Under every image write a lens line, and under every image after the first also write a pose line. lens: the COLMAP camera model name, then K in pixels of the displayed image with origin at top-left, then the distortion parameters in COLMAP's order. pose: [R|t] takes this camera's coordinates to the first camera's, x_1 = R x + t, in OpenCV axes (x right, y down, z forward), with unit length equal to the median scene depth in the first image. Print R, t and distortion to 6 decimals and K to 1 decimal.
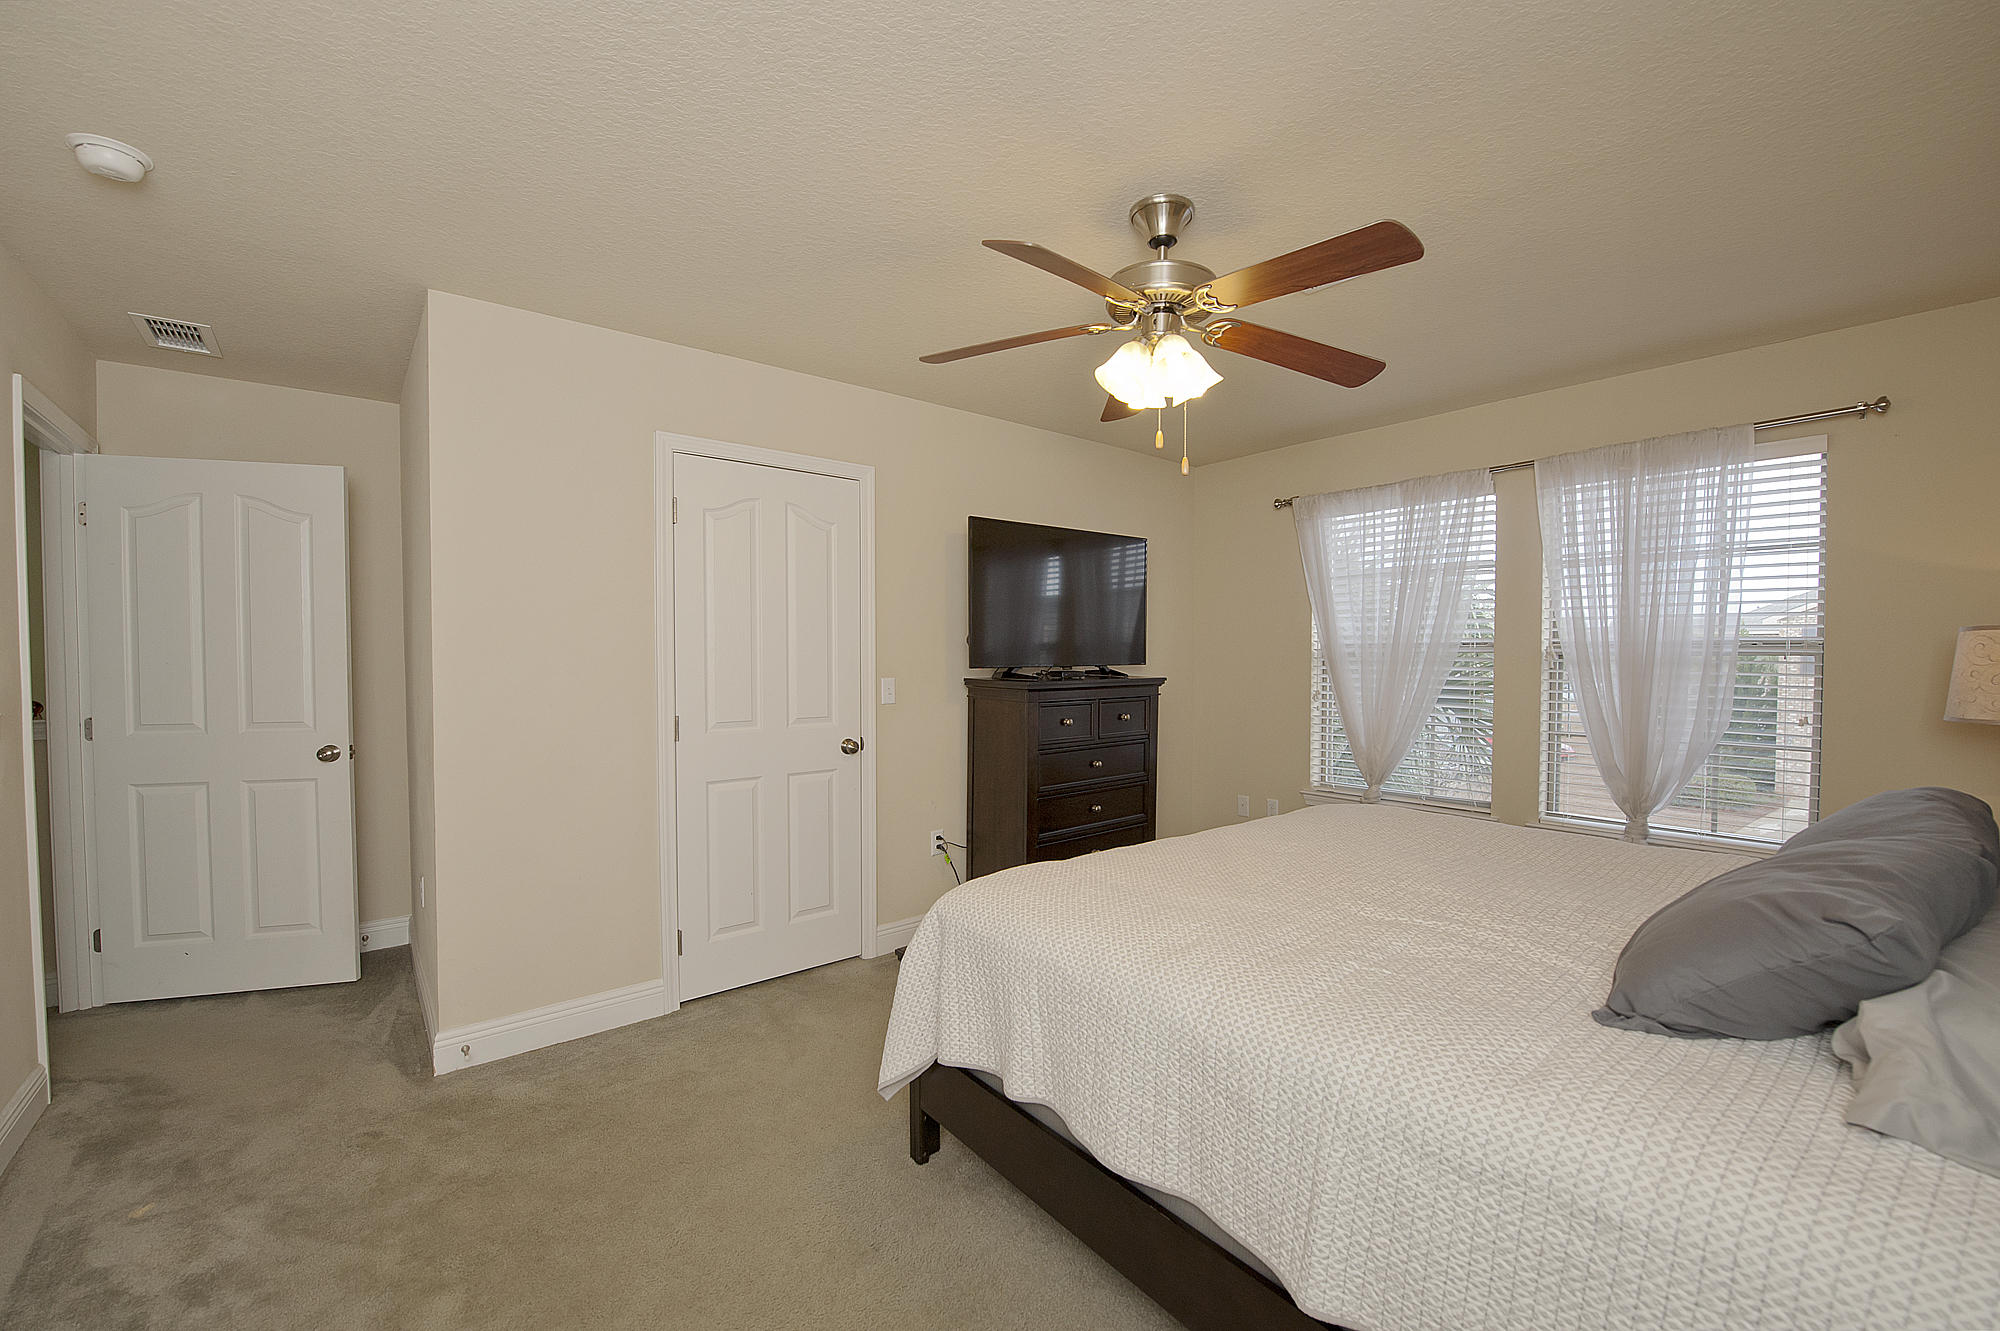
lens RADIAL K [[796.7, 0, 1006.7], [0, 796.7, 676.9], [0, 0, 1]] dist [-0.015387, -0.002906]
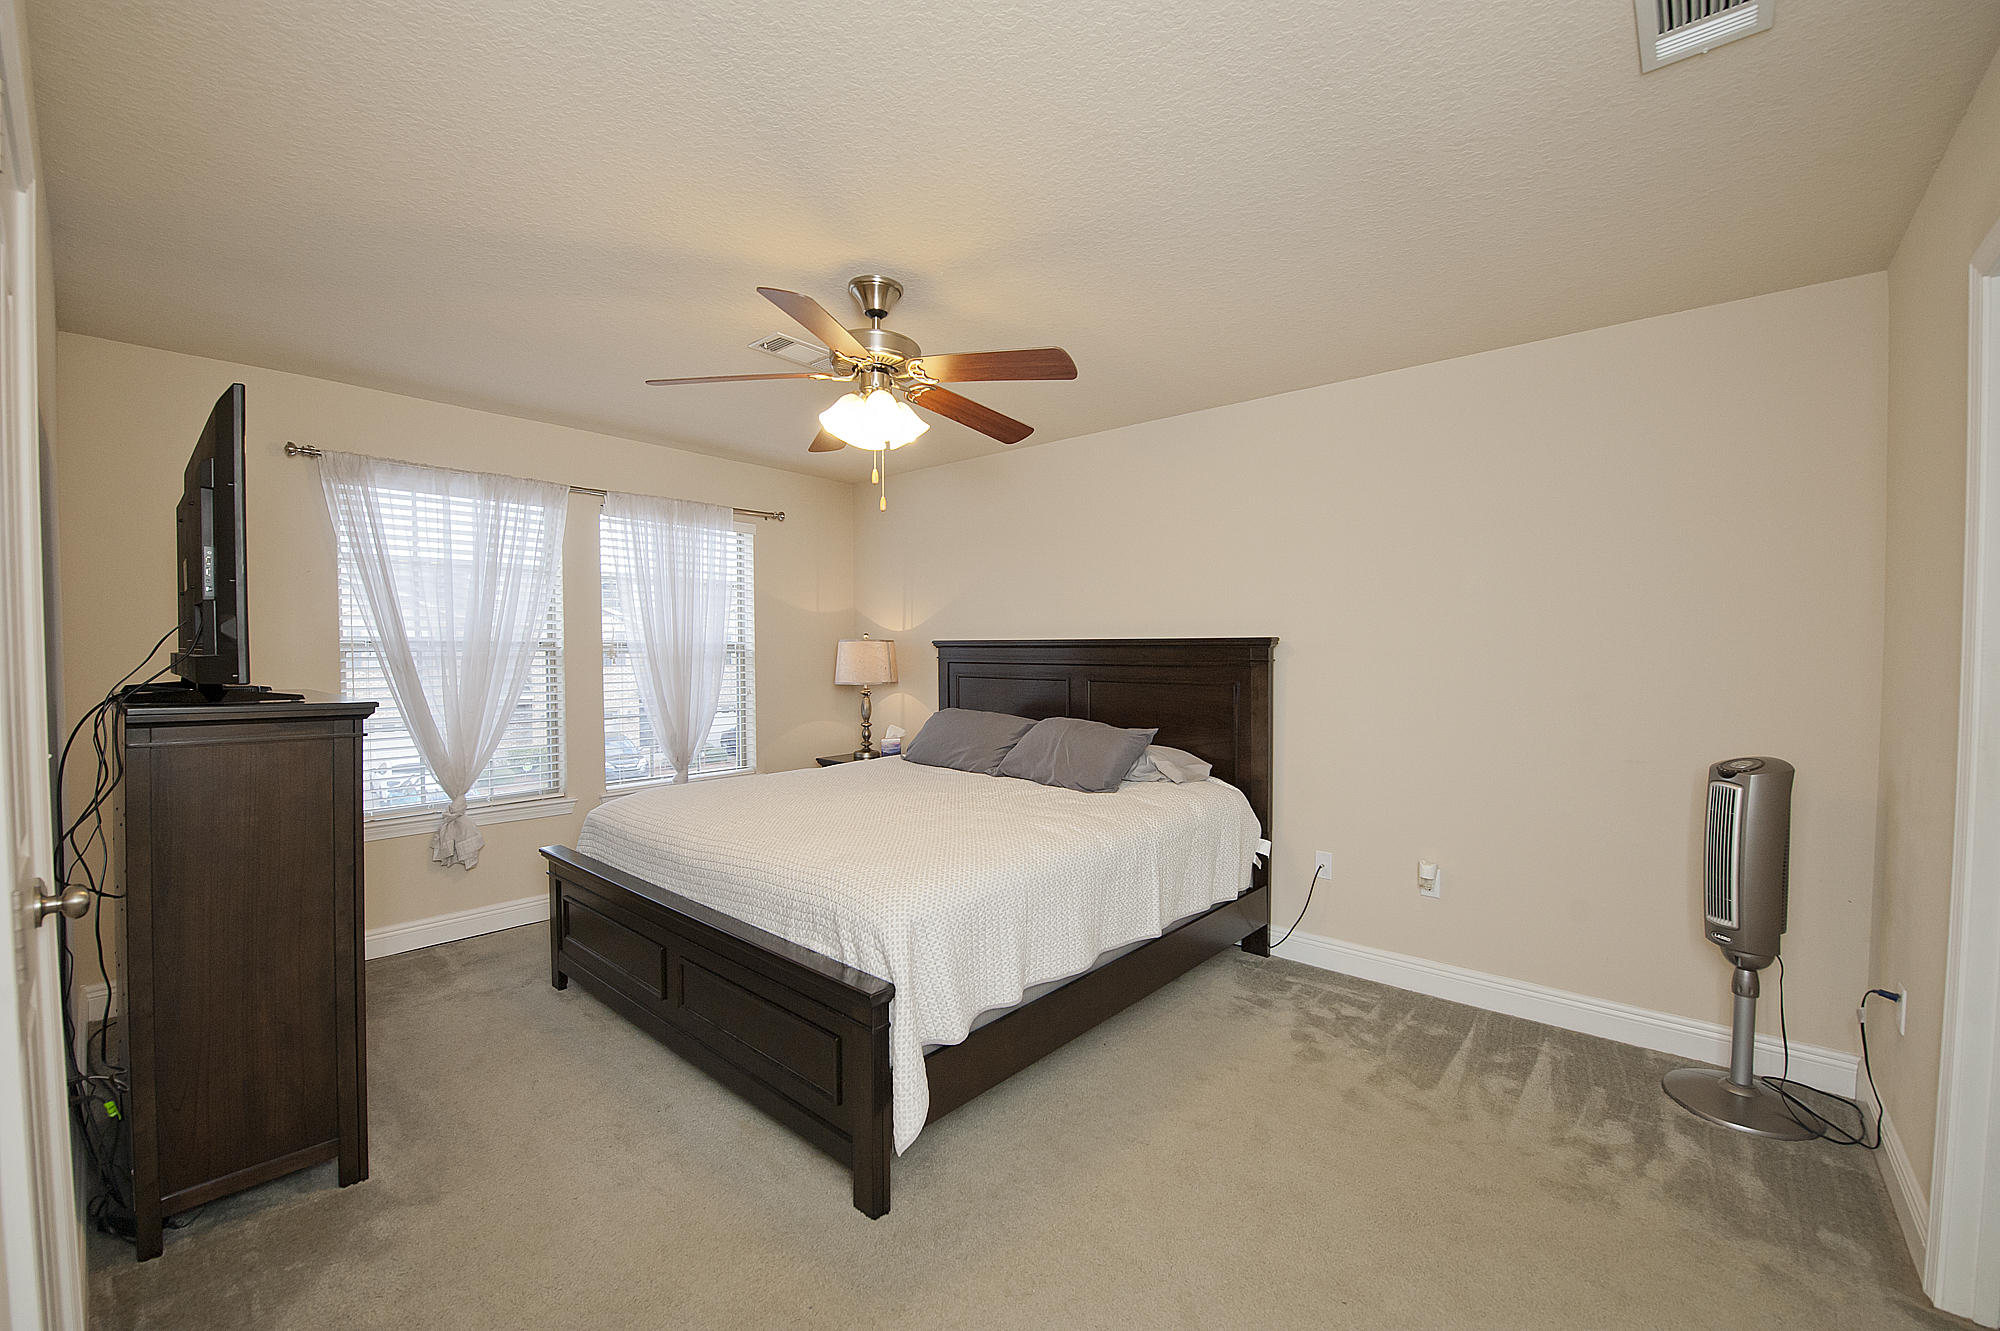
lens RADIAL K [[796.7, 0, 1006.7], [0, 796.7, 676.9], [0, 0, 1]] dist [-0.015387, -0.002906]
pose [[-0.167263, -0.032643, 0.985372, -0.702638], [0.027027, 0.998924, 0.037680, -0.025771], [-0.985542, 0.032934, -0.166201, 0.694031]]
